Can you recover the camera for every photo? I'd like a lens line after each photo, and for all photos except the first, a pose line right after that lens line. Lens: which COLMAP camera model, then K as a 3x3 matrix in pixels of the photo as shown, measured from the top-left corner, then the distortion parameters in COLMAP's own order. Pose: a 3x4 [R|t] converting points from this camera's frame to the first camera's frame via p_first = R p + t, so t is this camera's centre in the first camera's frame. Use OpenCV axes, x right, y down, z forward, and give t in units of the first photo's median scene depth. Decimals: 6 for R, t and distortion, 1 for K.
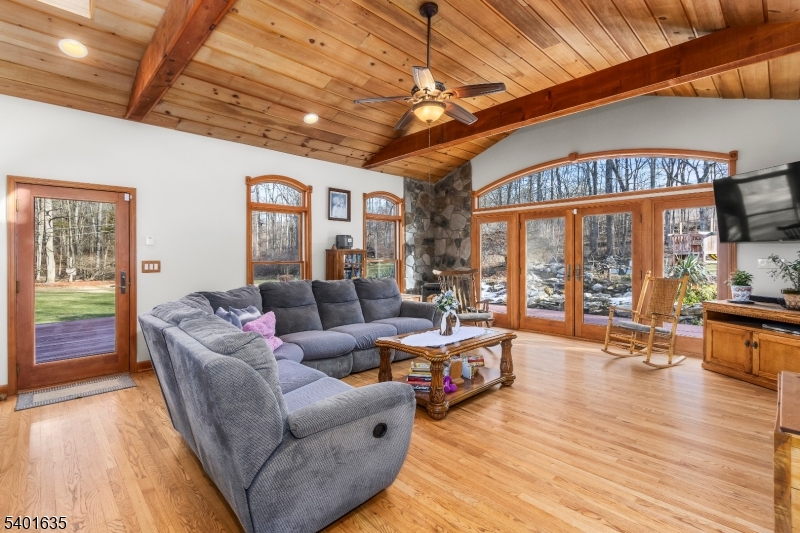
lens RADIAL K [[366.8, 0, 398.3], [0, 366.8, 259.7], [0, 0, 1]] dist [0.001904, 0.000000]
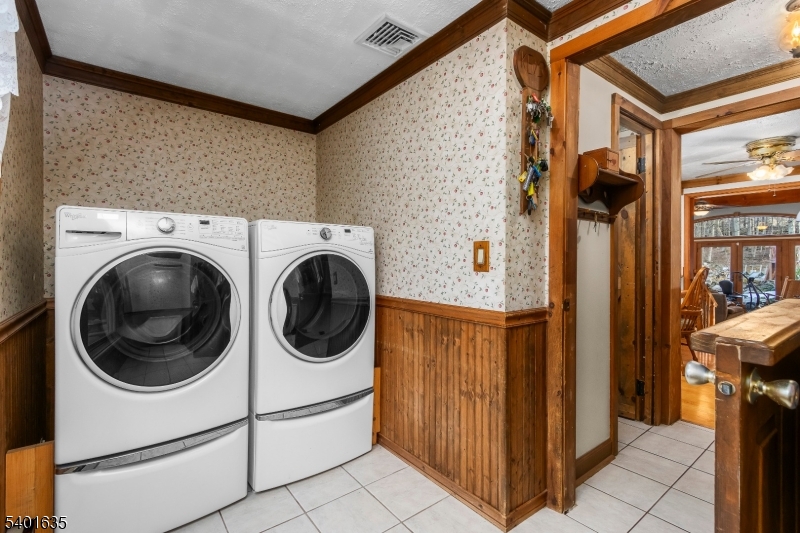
lens RADIAL K [[379.7, 0, 400.0], [0, 379.7, 266.5], [0, 0, 1]] dist [0.000141, -0.000018]
pose [[0.992495, 0.005384, -0.122163, -0.753962], [-0.005202, 0.999985, 0.001809, -0.011563], [0.122170, -0.001160, 0.992508, -0.849068]]
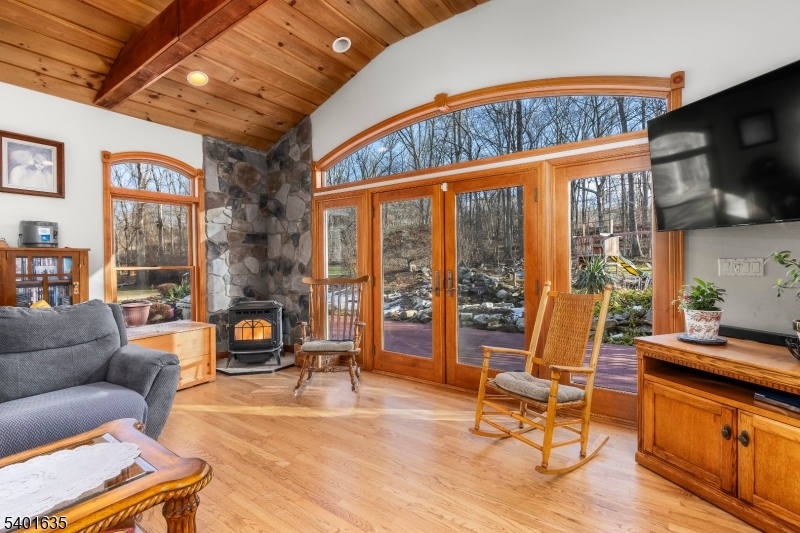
lens RADIAL K [[364.9, 0, 400.0], [0, 364.9, 266.5], [0, 0, 1]] dist [0.003569, 0.000851]
pose [[0.981319, -0.012357, 0.191991, 0.227952], [0.011174, 0.999911, 0.007244, 0.000085], [-0.192063, -0.004963, 0.981370, 0.318711]]
